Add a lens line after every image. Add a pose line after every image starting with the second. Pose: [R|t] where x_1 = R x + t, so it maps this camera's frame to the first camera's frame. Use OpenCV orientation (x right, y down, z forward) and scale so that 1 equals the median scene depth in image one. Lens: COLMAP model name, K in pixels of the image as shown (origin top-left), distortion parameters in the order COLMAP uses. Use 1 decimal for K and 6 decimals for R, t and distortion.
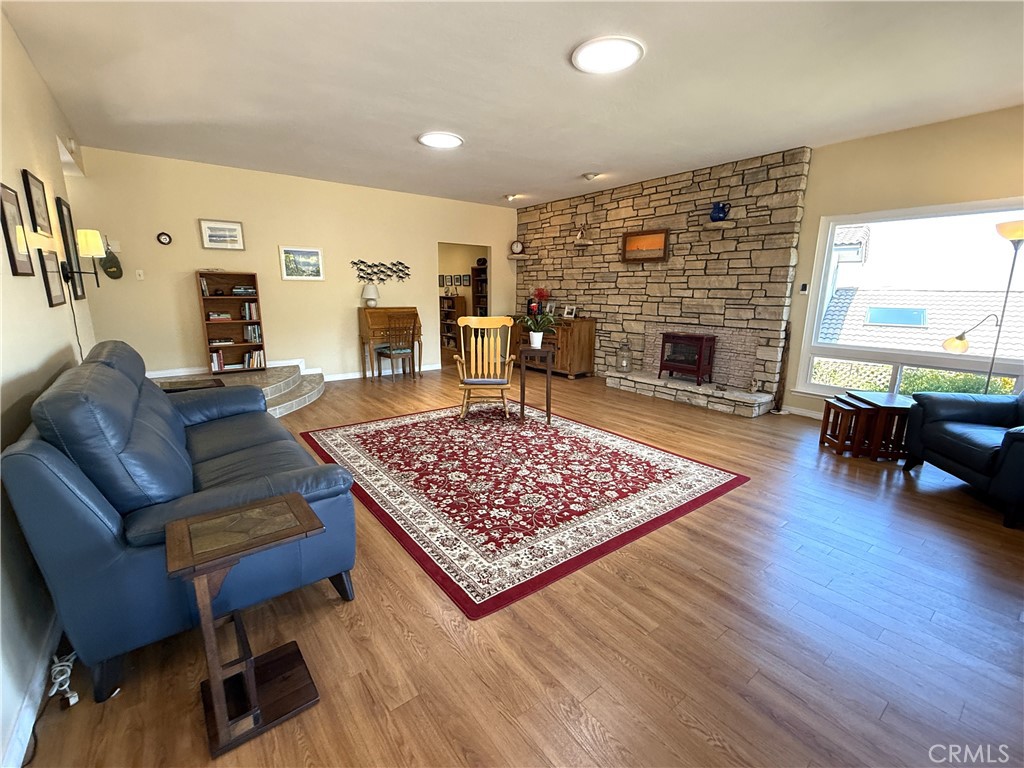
lens RADIAL K [[452.4, 0, 512.0], [0, 452.4, 384.0], [0, 0, 1]] dist [0.000264, -0.000068]
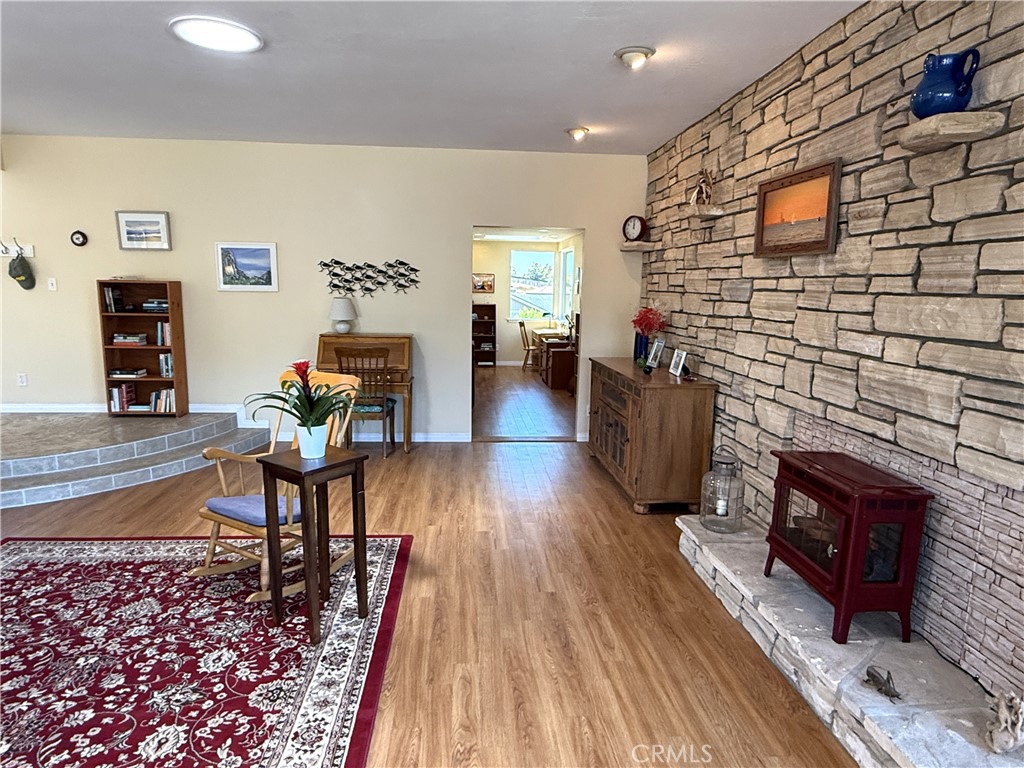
lens RADIAL K [[625.7, 0, 512.0], [0, 625.7, 384.0], [0, 0, 1]] dist [0.003405, -0.000566]
pose [[0.828502, 0.094236, -0.552000, 0.433530], [-0.125501, 0.991911, -0.019029, -0.132445], [0.545742, 0.085042, 0.833627, 0.480905]]
